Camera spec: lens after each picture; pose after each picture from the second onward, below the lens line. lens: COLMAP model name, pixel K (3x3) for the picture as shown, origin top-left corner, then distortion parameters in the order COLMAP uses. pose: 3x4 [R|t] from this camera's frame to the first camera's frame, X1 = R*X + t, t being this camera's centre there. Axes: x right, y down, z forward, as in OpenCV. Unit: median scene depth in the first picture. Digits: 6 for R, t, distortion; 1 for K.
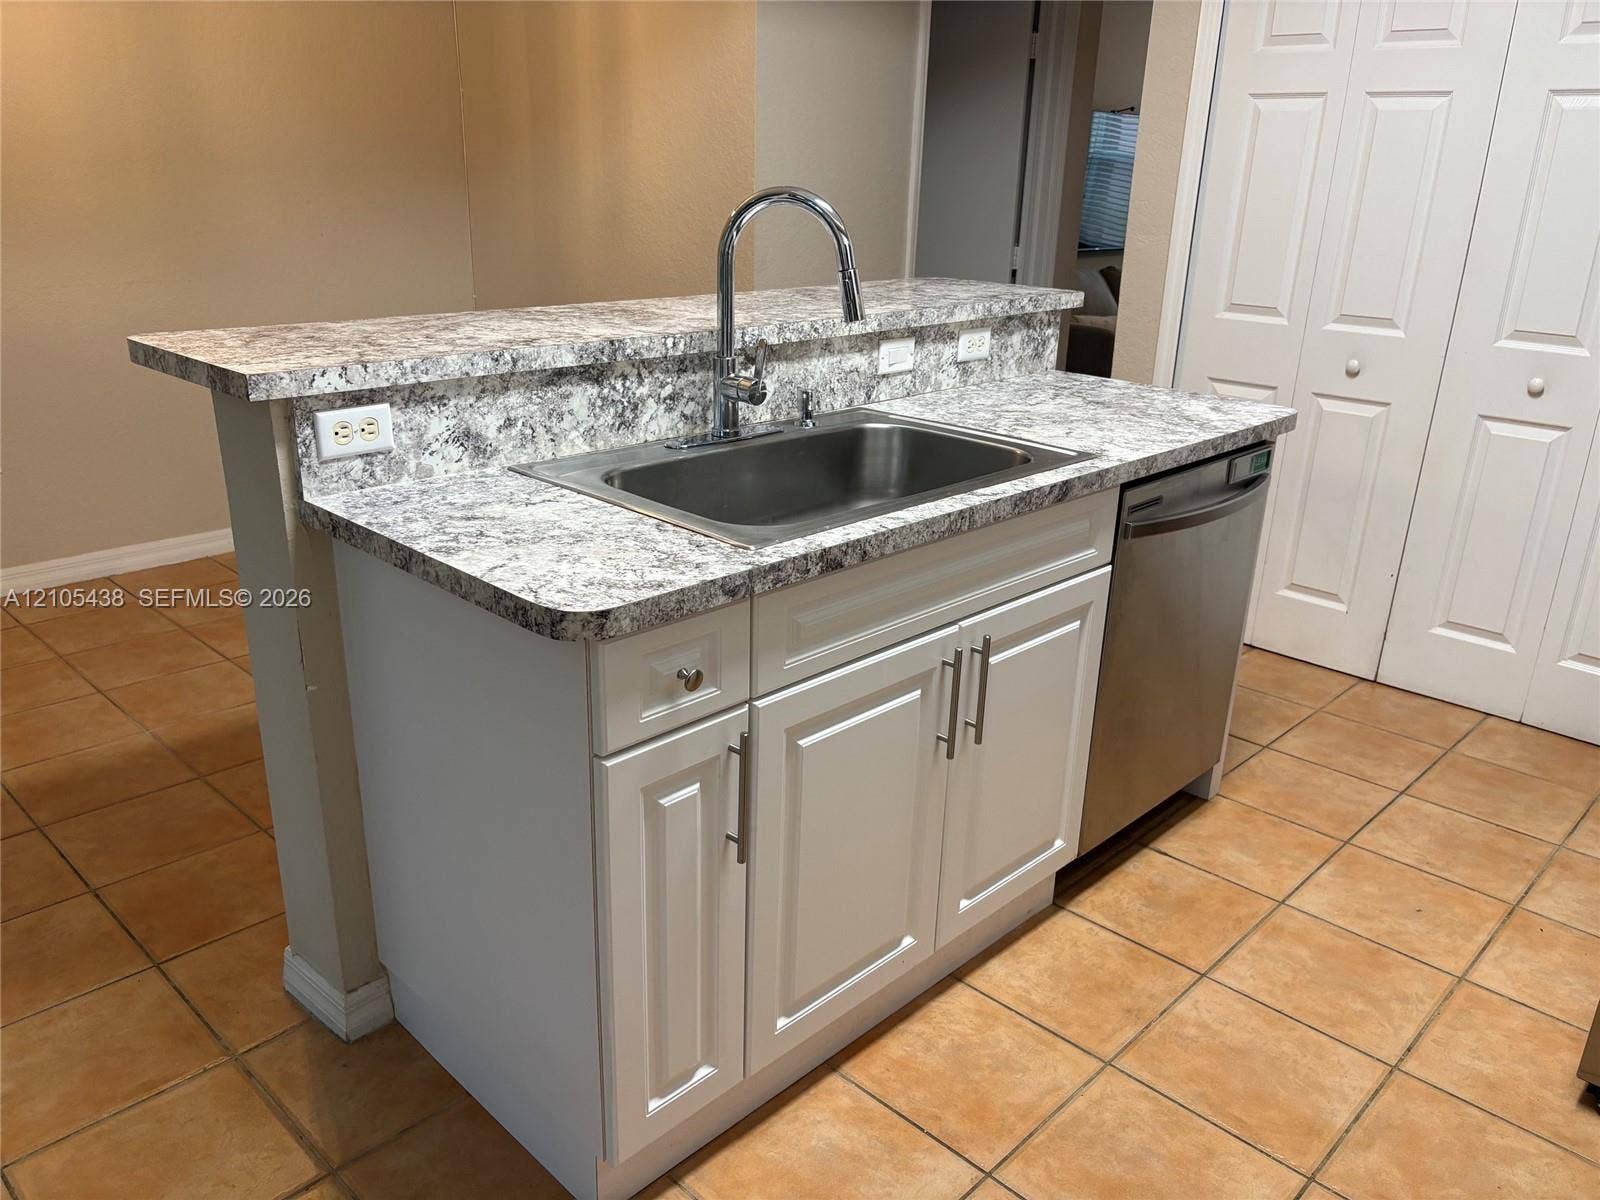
lens RADIAL K [[1209.6, 0, 796.5], [0, 1209.6, 610.6], [0, 0, 1]] dist [0.062778, -0.081052]
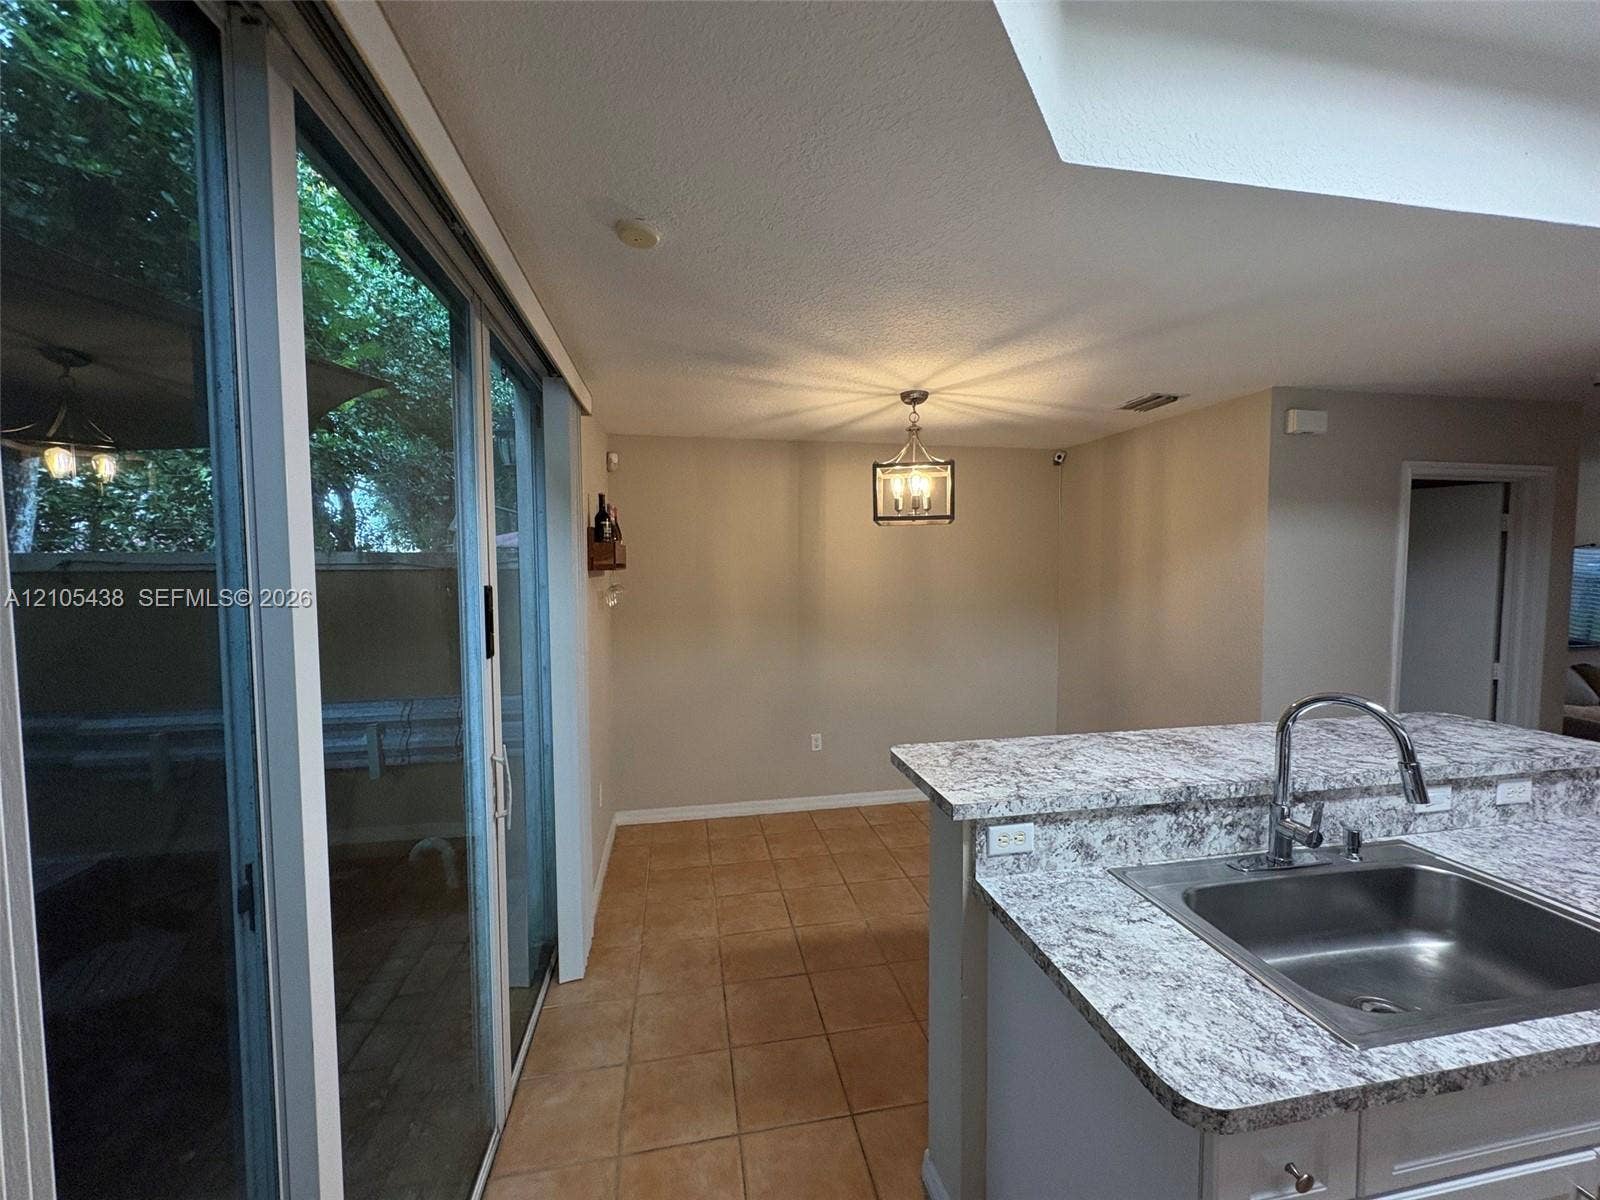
lens RADIAL K [[635.9, 0, 800.0], [0, 635.9, 600.0], [0, 0, 1]] dist [0.000279, -0.000255]
pose [[0.817542, 0.002258, -0.575864, -0.096682], [-0.173325, 0.954588, -0.242323, -0.174948], [0.549166, 0.297921, 0.780807, 0.091571]]
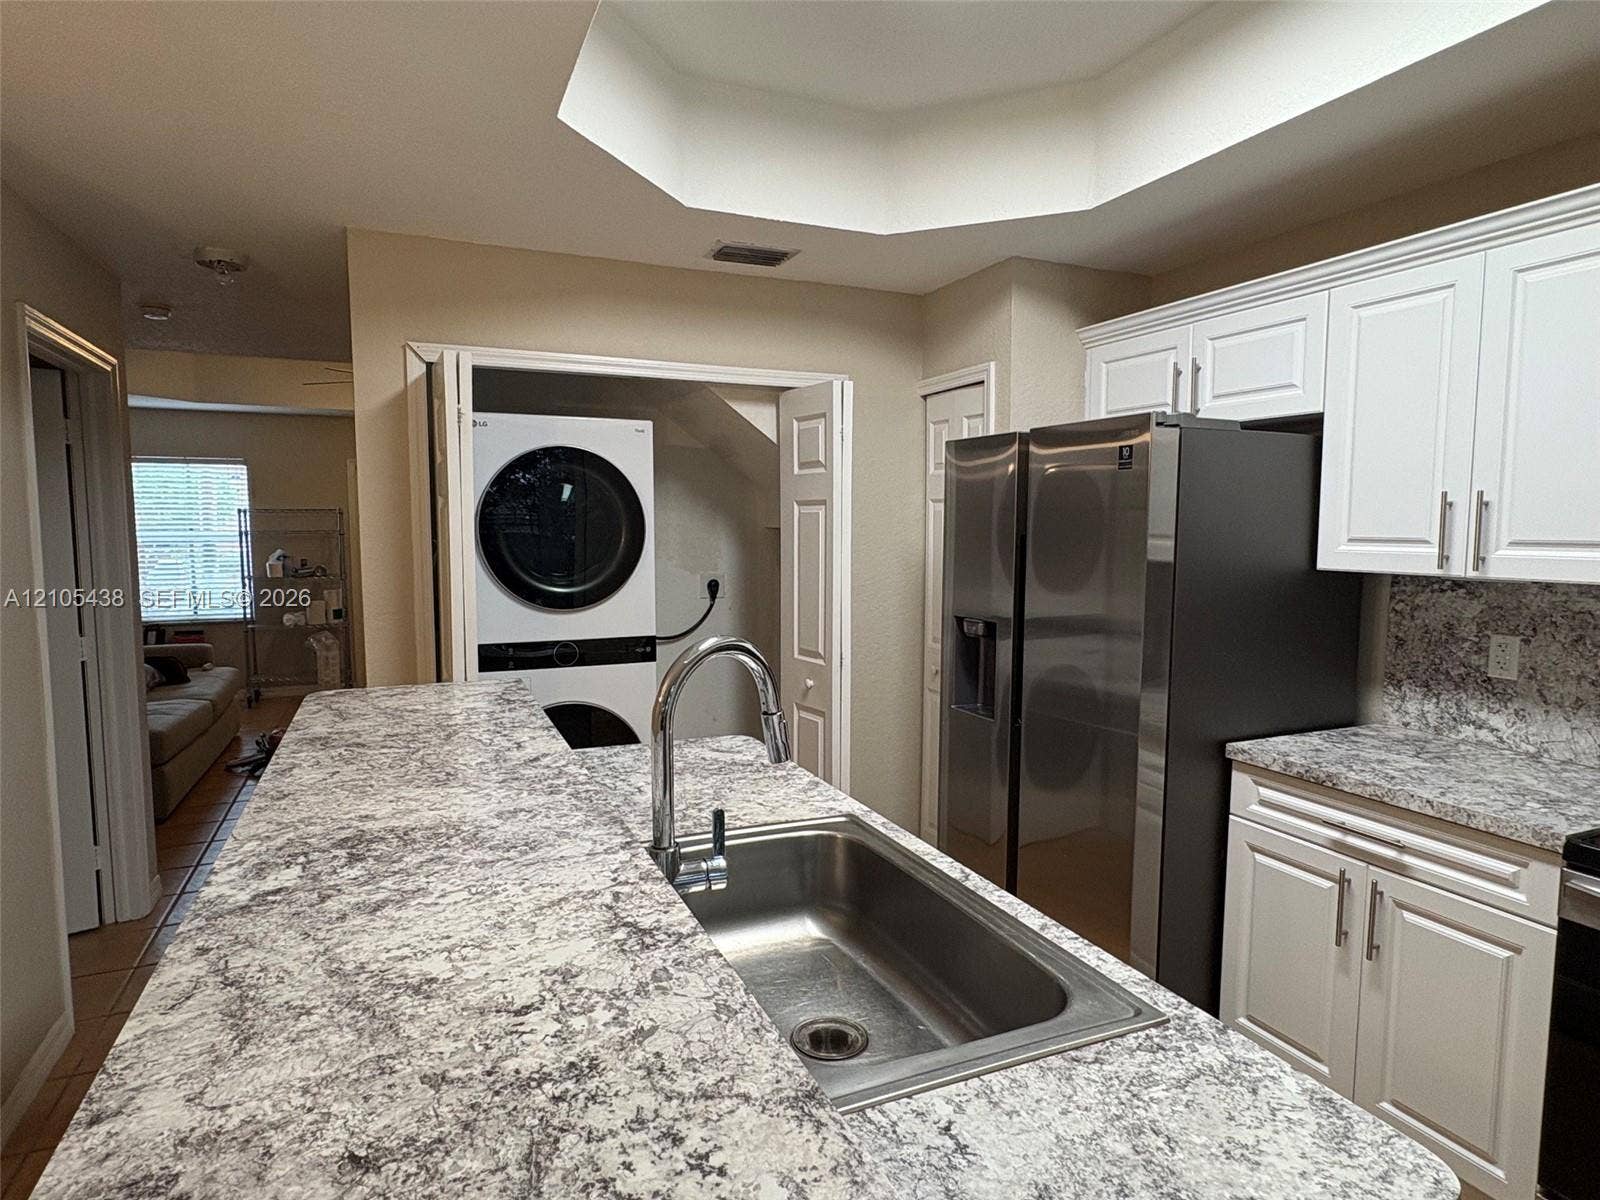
lens RADIAL K [[903.7, 0, 797.8], [0, 903.7, 603.3], [0, 0, 1]] dist [0.001078, 0.000851]
pose [[0.374676, -0.107780, 0.920870, -0.597090], [0.327990, 0.944403, -0.022916, -0.342784], [-0.867203, 0.310622, 0.389196, 0.700415]]
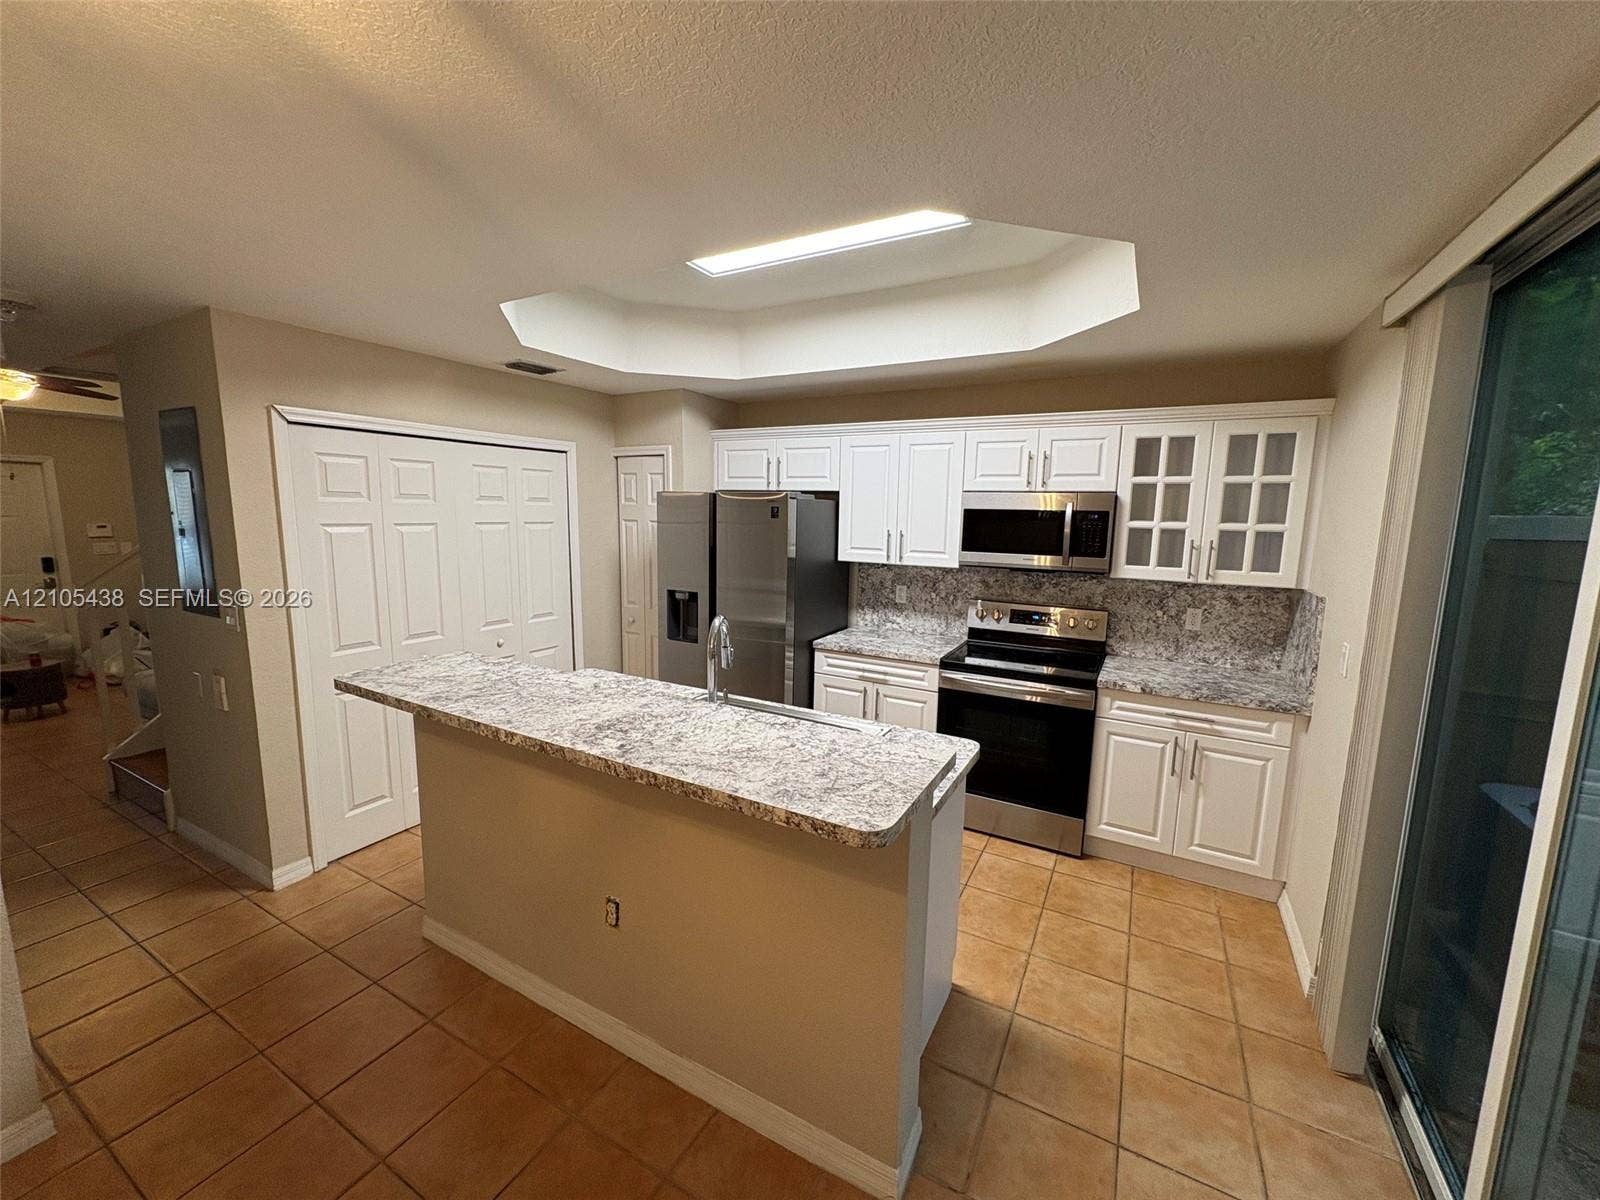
lens RADIAL K [[634.3, 0, 799.2], [0, 634.3, 598.7], [0, 0, 1]] dist [-0.000659, -0.000059]
pose [[-0.258355, -0.165782, 0.951719, -1.060669], [0.311239, 0.918352, 0.244459, -0.601131], [-0.914540, 0.359369, -0.185663, 1.083495]]
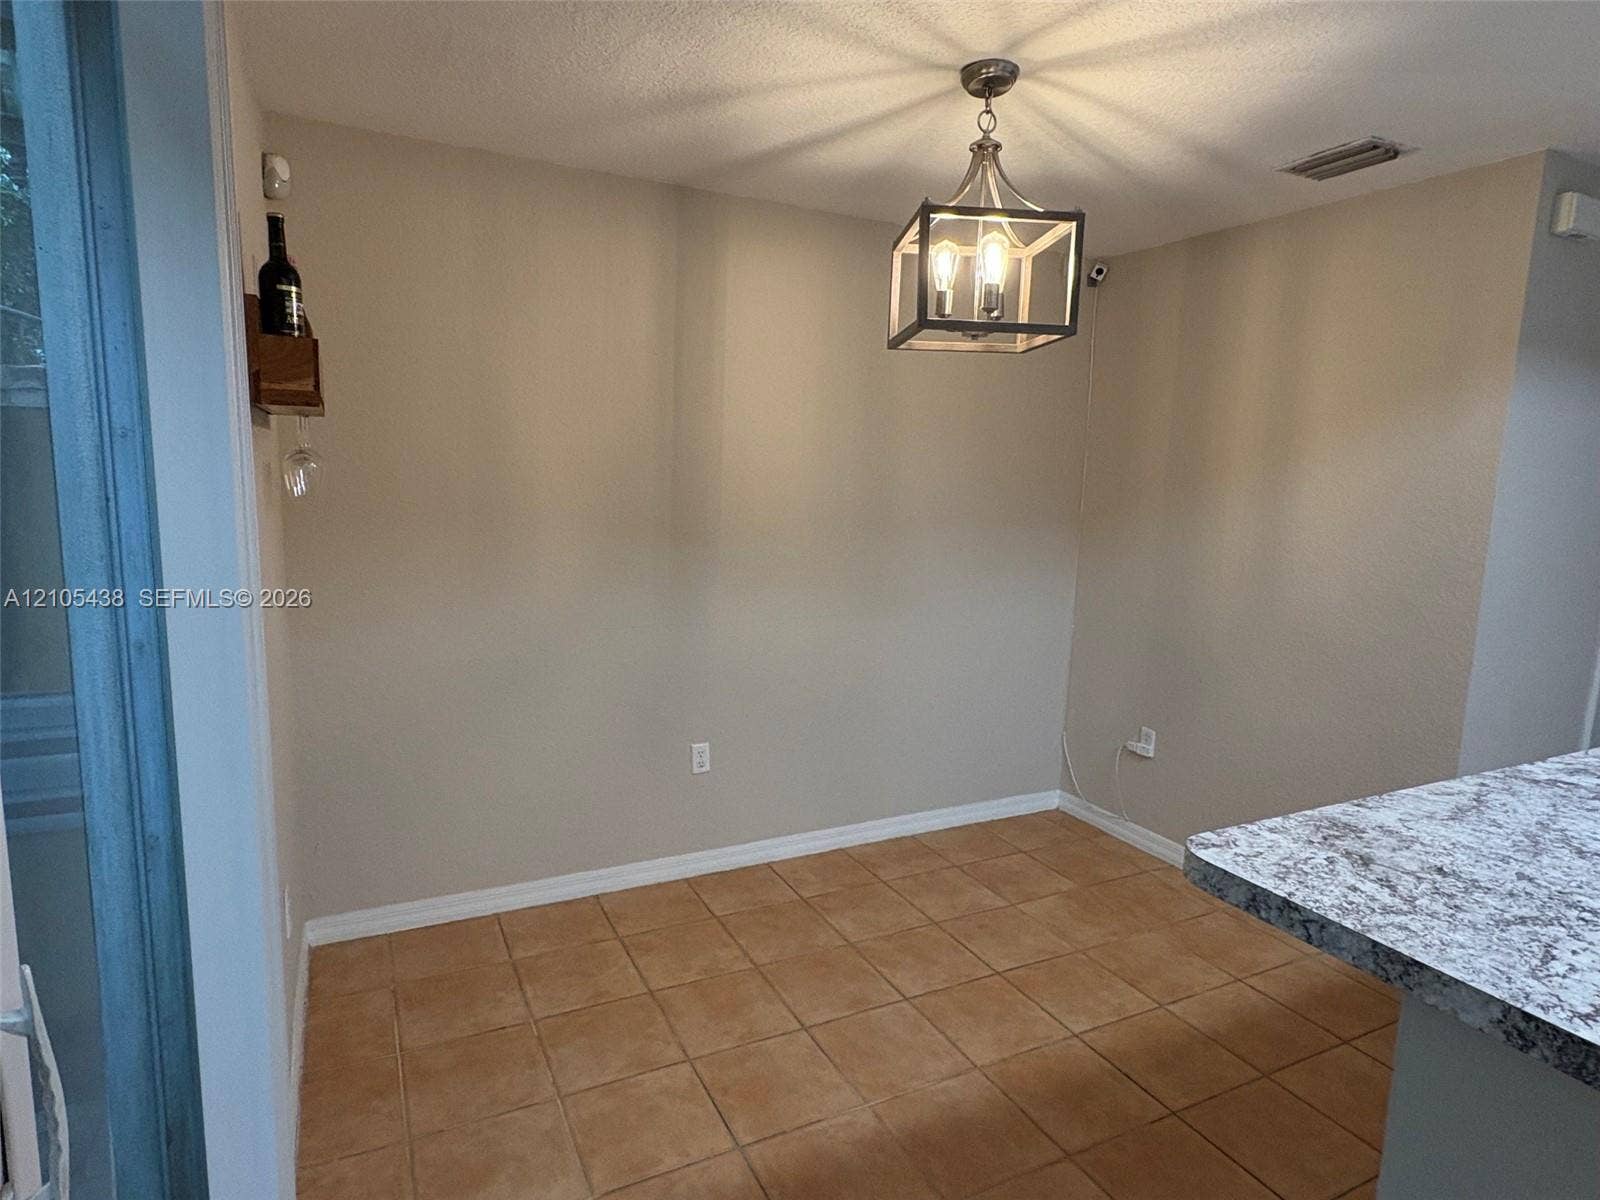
lens RADIAL K [[903.7, 0, 797.8], [0, 903.7, 603.3], [0, 0, 1]] dist [0.001078, 0.000851]
pose [[0.943419, 0.053561, -0.327249, -0.583151], [-0.120778, 0.974584, -0.188678, -0.230860], [0.308825, 0.217527, 0.925910, 0.372397]]
